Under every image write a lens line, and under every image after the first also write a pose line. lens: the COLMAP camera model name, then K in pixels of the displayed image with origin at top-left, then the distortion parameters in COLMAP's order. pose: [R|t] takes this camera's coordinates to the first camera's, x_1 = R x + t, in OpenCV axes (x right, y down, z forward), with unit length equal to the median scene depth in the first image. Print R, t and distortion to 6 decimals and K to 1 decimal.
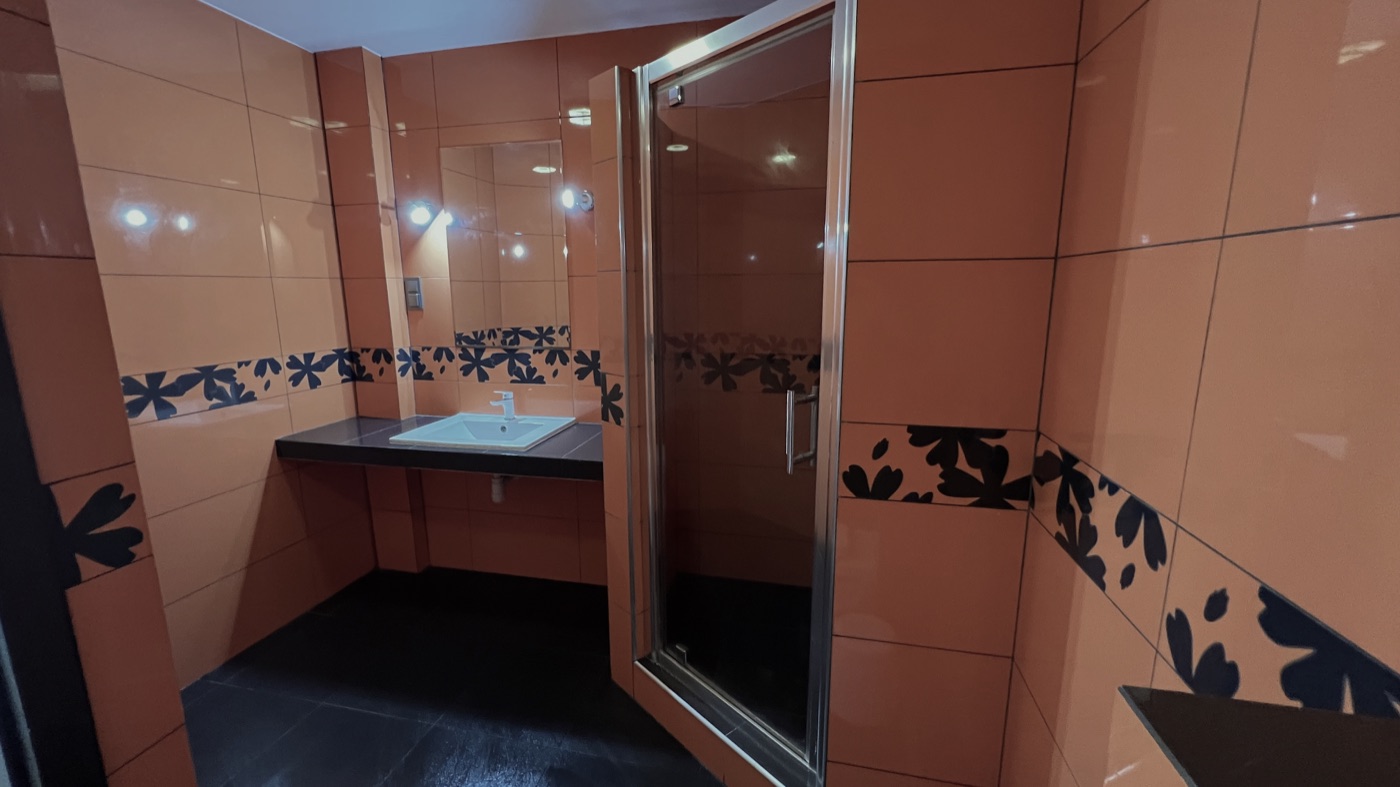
lens RADIAL K [[559.8, 0, 696.1], [0, 559.8, 390.8], [0, 0, 1]] dist [-0.002208, 0.000541]
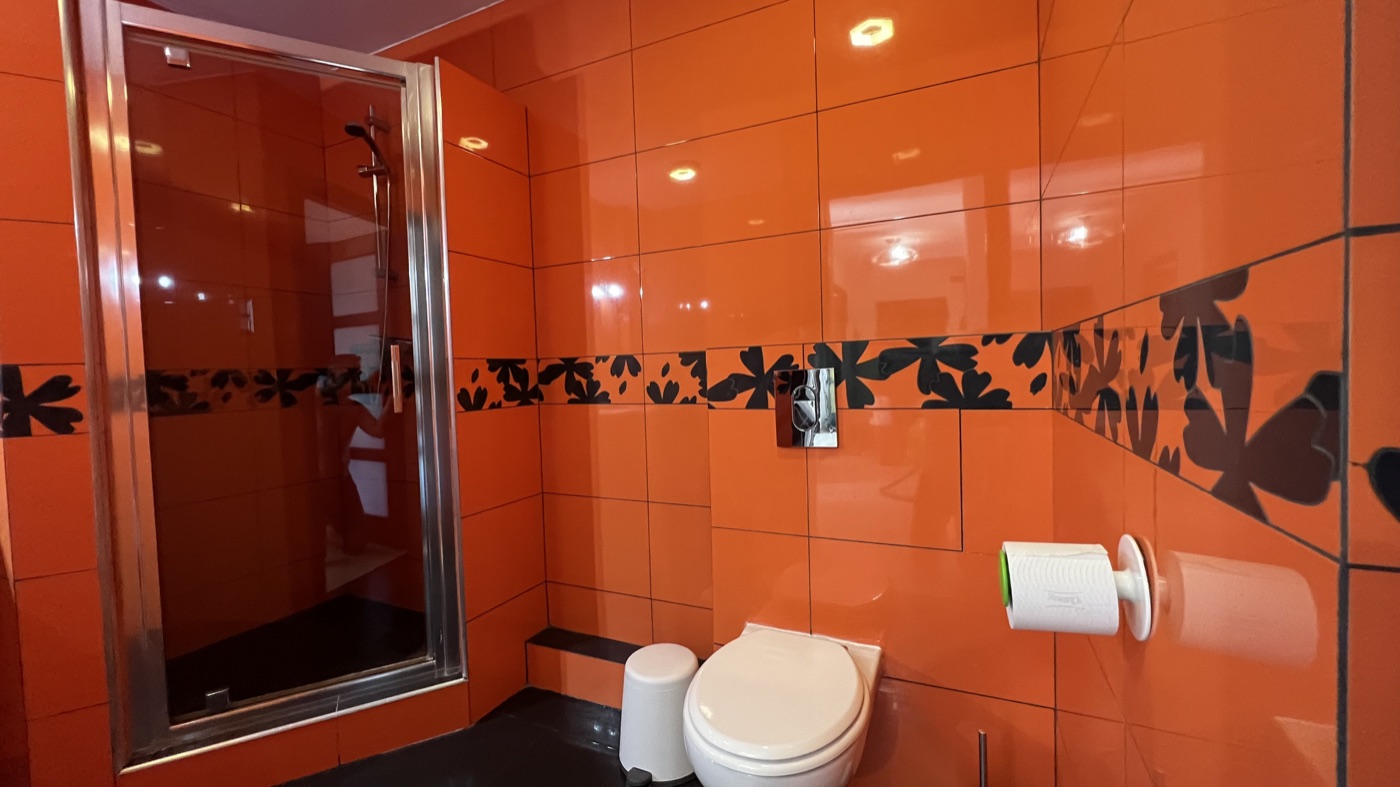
lens RADIAL K [[559.8, 0, 696.1], [0, 559.8, 390.8], [0, 0, 1]] dist [-0.002208, 0.000541]
pose [[0.219719, -0.037484, 0.974843, -0.550783], [0.206048, 0.978502, -0.008816, 0.150640], [-0.953555, 0.202802, 0.222719, 0.047132]]
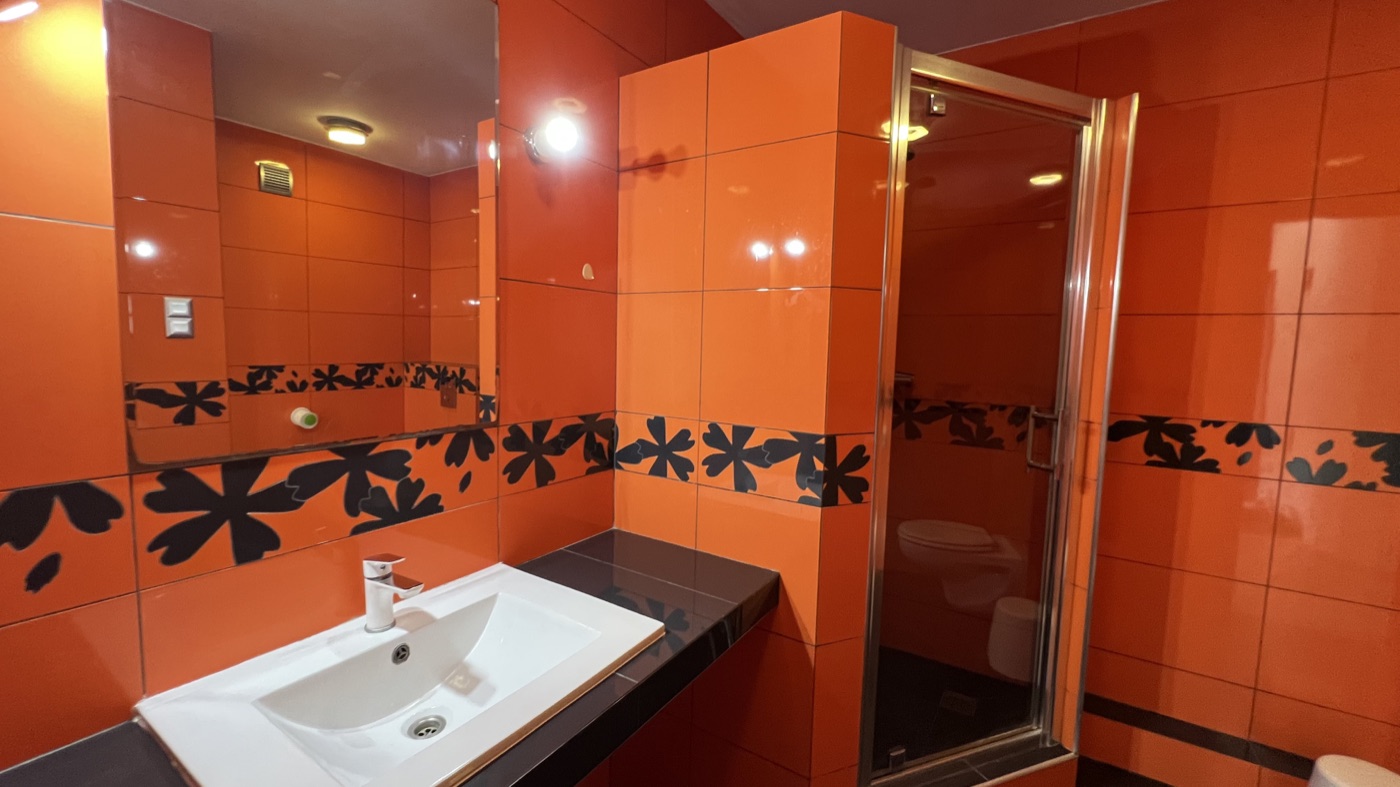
lens RADIAL K [[559.8, 0, 696.1], [0, 559.8, 390.8], [0, 0, 1]] dist [-0.002208, 0.000541]
pose [[0.347772, -0.066979, 0.935184, -0.724739], [0.142372, 0.989651, 0.017935, -0.102434], [-0.926707, 0.126906, 0.353708, 0.769451]]
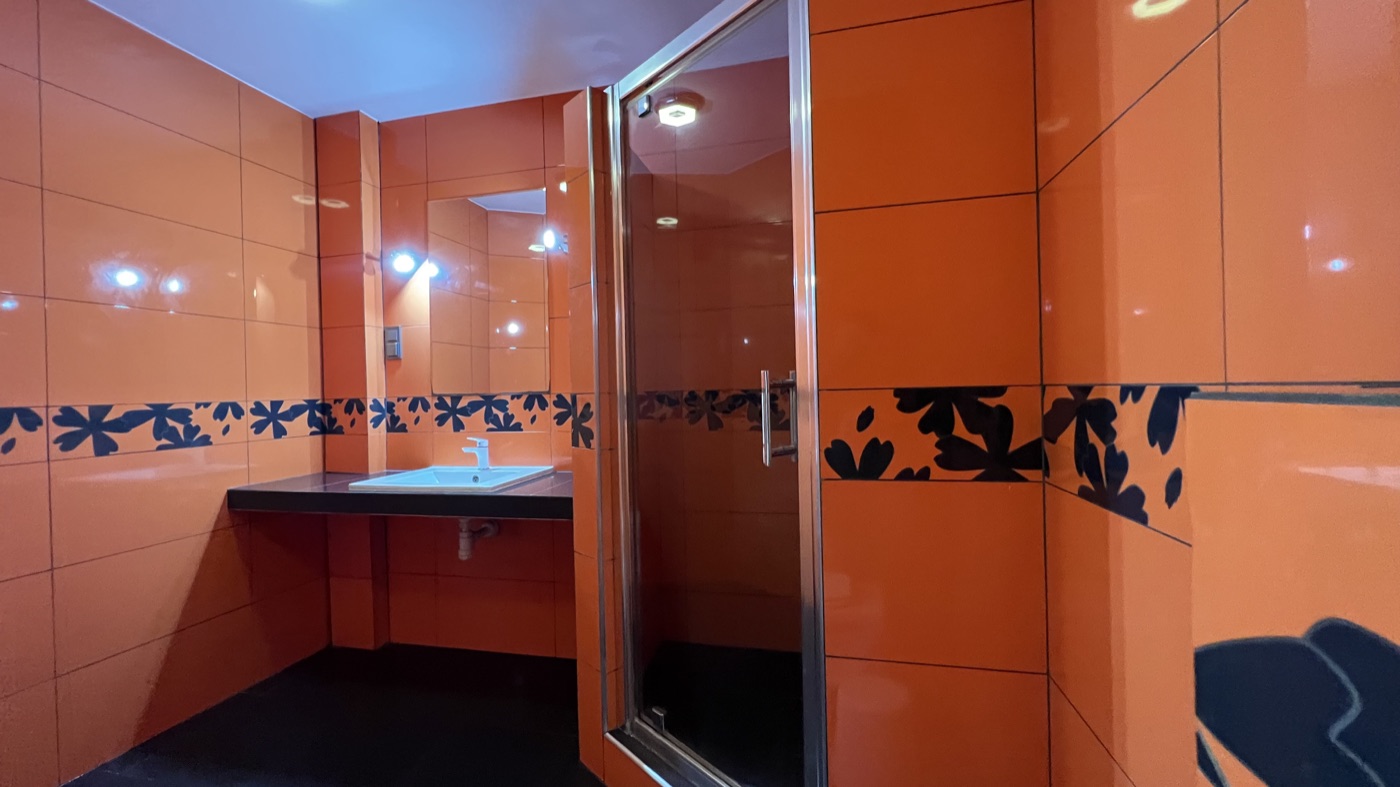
lens RADIAL K [[559.8, 0, 696.1], [0, 559.8, 390.8], [0, 0, 1]] dist [-0.002208, 0.000541]
pose [[0.999807, -0.018592, -0.006345, 0.037772], [0.017157, 0.983714, -0.178921, 0.113419], [0.009568, 0.178777, 0.983843, 0.068292]]
